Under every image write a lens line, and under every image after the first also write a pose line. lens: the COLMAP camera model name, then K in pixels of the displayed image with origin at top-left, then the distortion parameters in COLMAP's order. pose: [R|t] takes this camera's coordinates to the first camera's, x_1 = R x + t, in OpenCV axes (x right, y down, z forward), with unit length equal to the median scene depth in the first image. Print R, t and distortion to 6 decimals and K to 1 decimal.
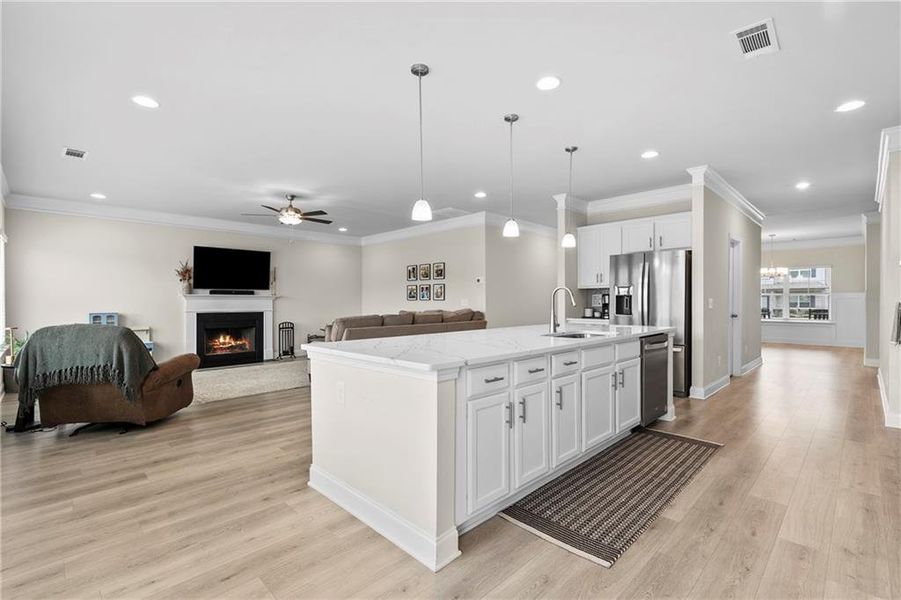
lens RADIAL K [[409.4, 0, 446.3], [0, 409.4, 300.0], [0, 0, 1]] dist [0.005006, -0.001227]
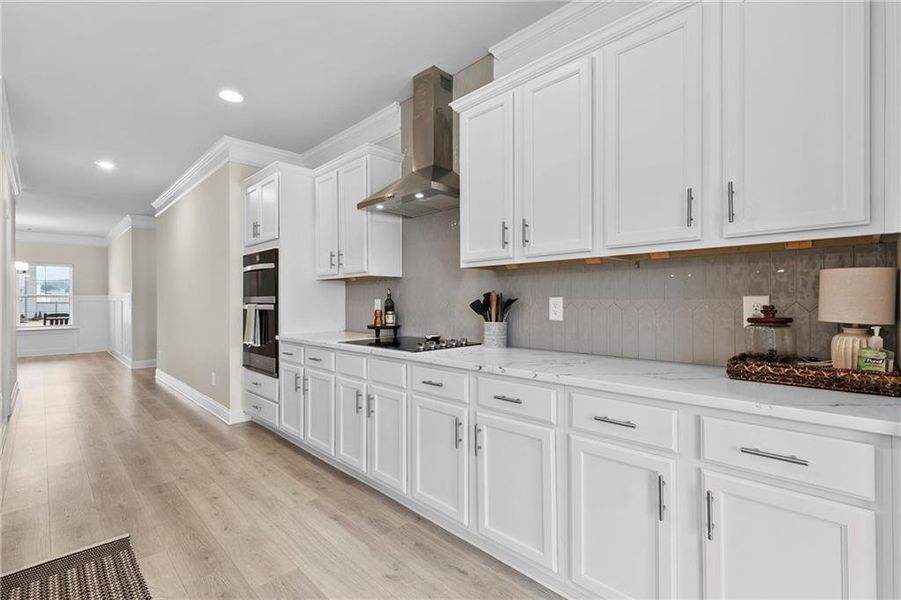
lens RADIAL K [[409.4, 0, 457.8], [0, 409.4, 298.0], [0, 0, 1]] dist [0.005006, -0.001227]
pose [[-0.020241, 0.005203, 0.999782, 0.497391], [0.007465, 0.999959, -0.005053, -0.007490], [-0.999767, 0.007361, -0.020279, 7.035786]]
